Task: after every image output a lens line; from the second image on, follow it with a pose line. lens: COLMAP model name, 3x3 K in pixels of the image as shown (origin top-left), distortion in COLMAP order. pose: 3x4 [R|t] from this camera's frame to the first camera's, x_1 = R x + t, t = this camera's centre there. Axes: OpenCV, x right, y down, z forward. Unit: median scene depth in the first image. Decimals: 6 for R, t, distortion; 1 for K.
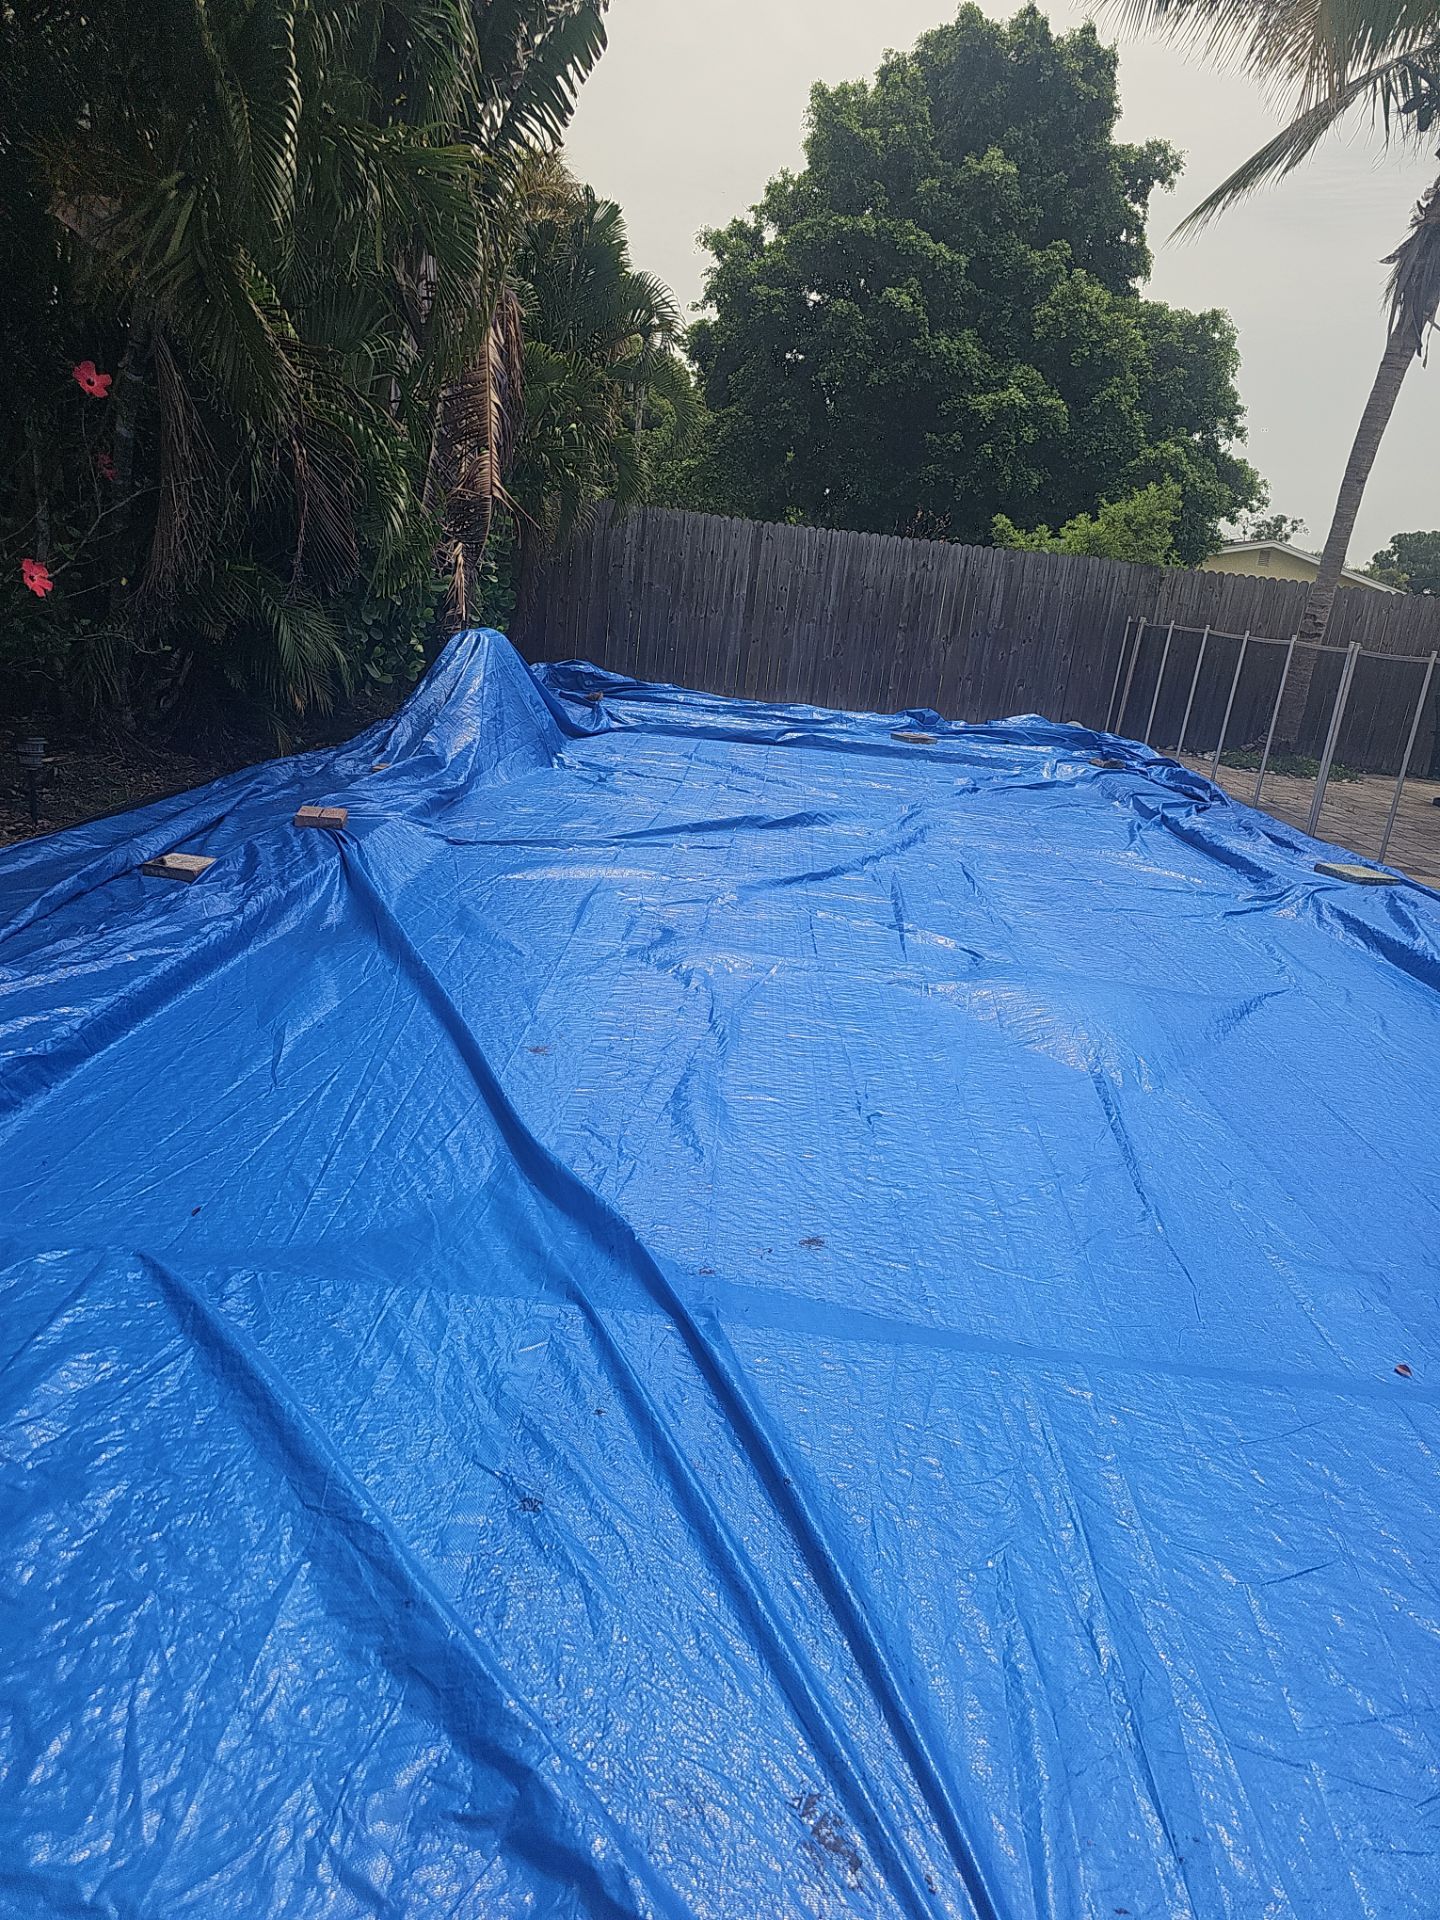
lens RADIAL K [[1238.3, 0, 749.6], [0, 1238.3, 966.6], [0, 0, 1]] dist [0.060395, -0.035655]
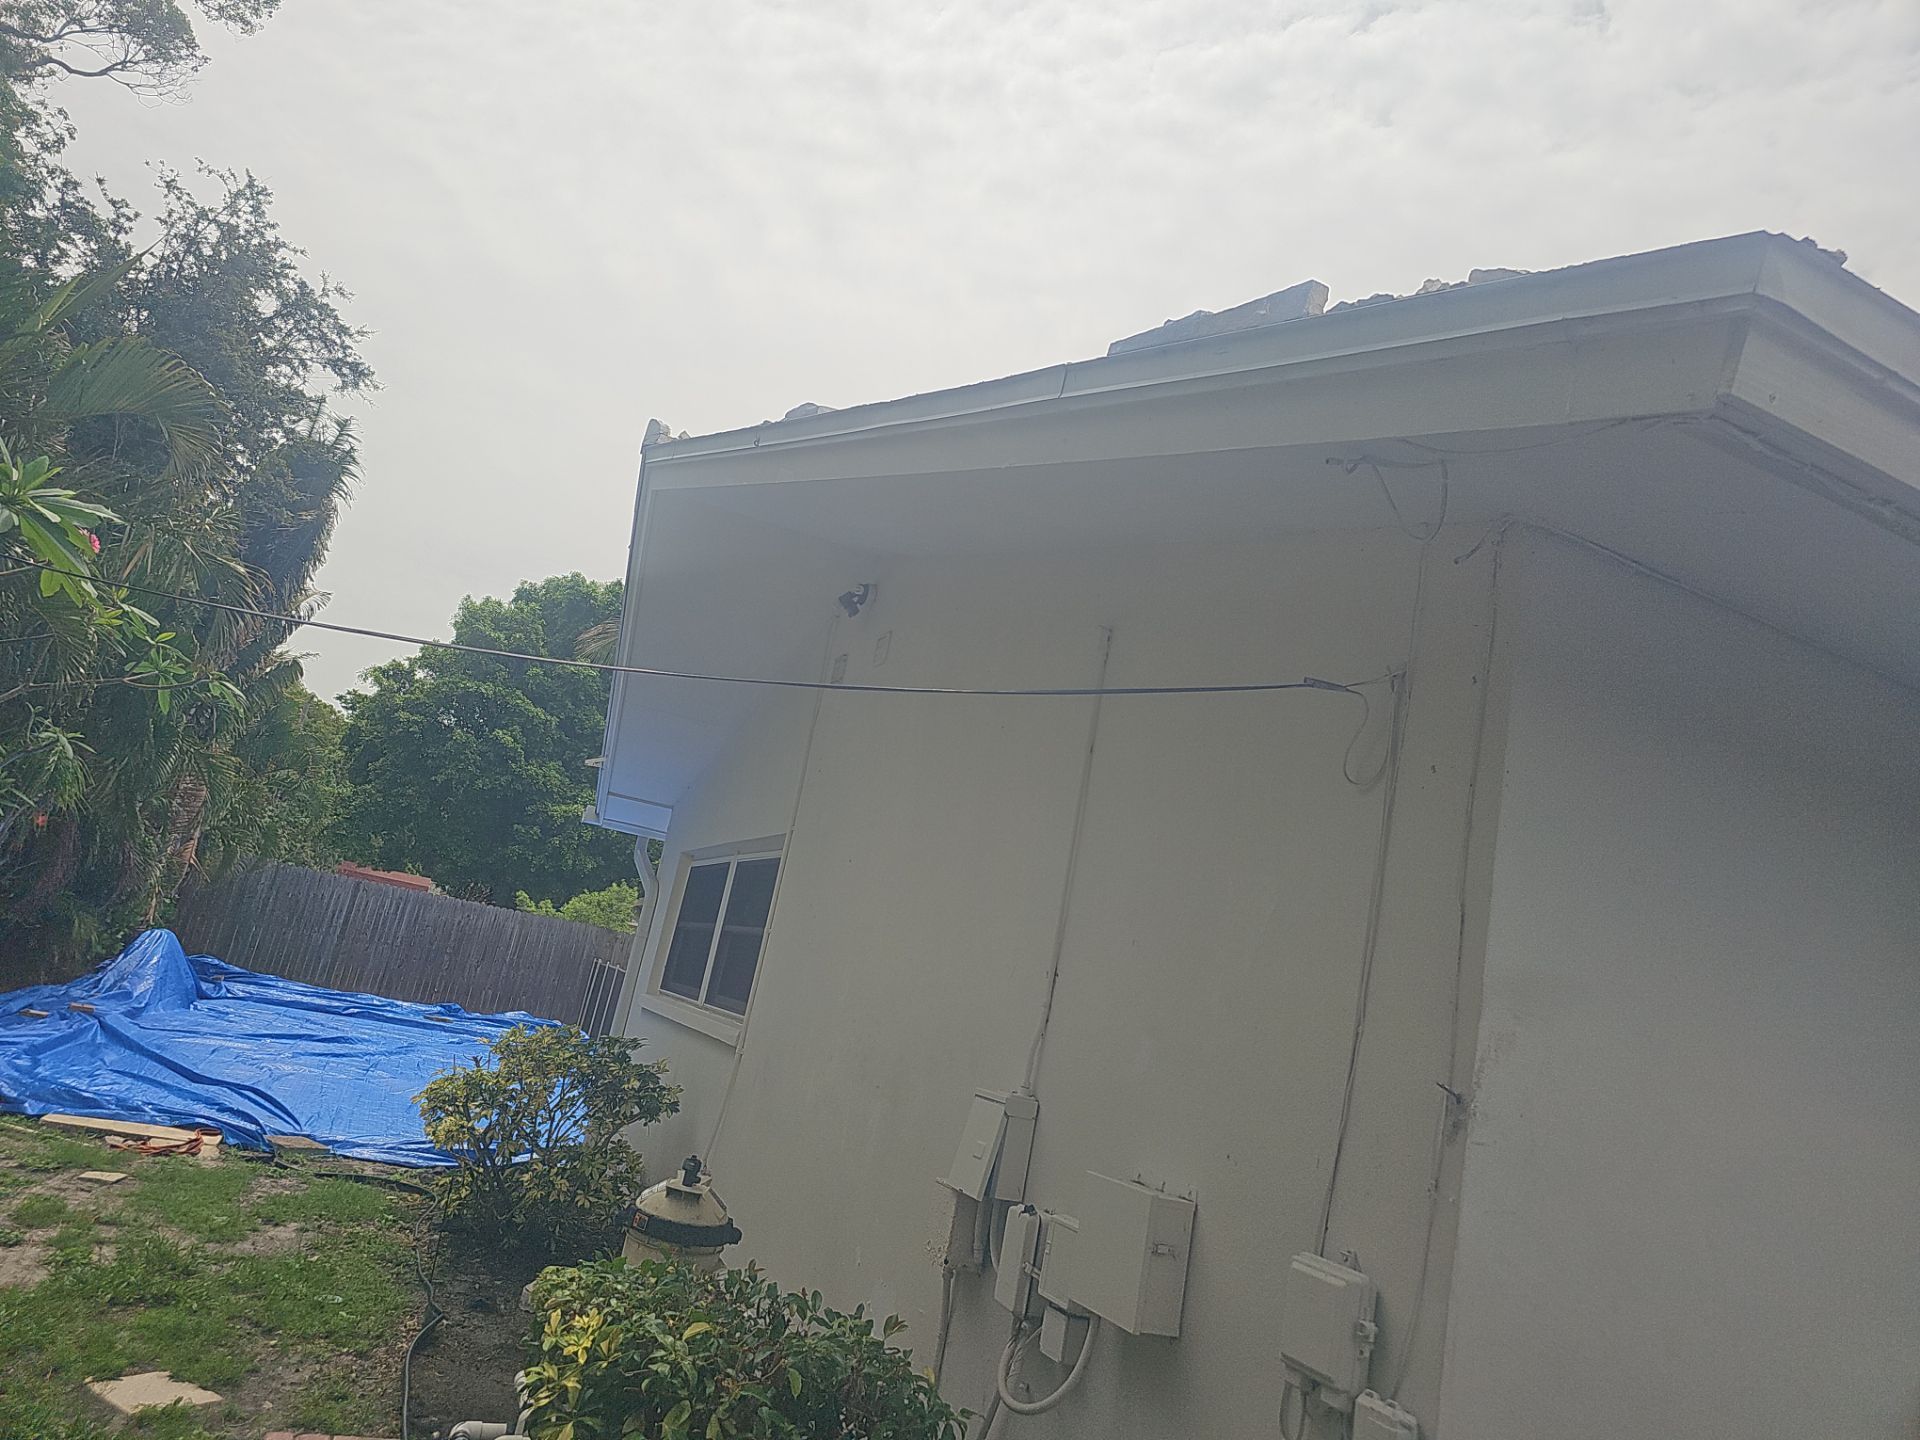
lens RADIAL K [[1369.5, 0, 960.3], [0, 1369.5, 725.3], [0, 0, 1]] dist [0.068401, 0.002414]
pose [[0.922176, 0.150084, 0.356462, 0.056415], [0.019525, 0.902400, -0.430456, 0.251090], [-0.386276, 0.403916, 0.829242, -0.875212]]
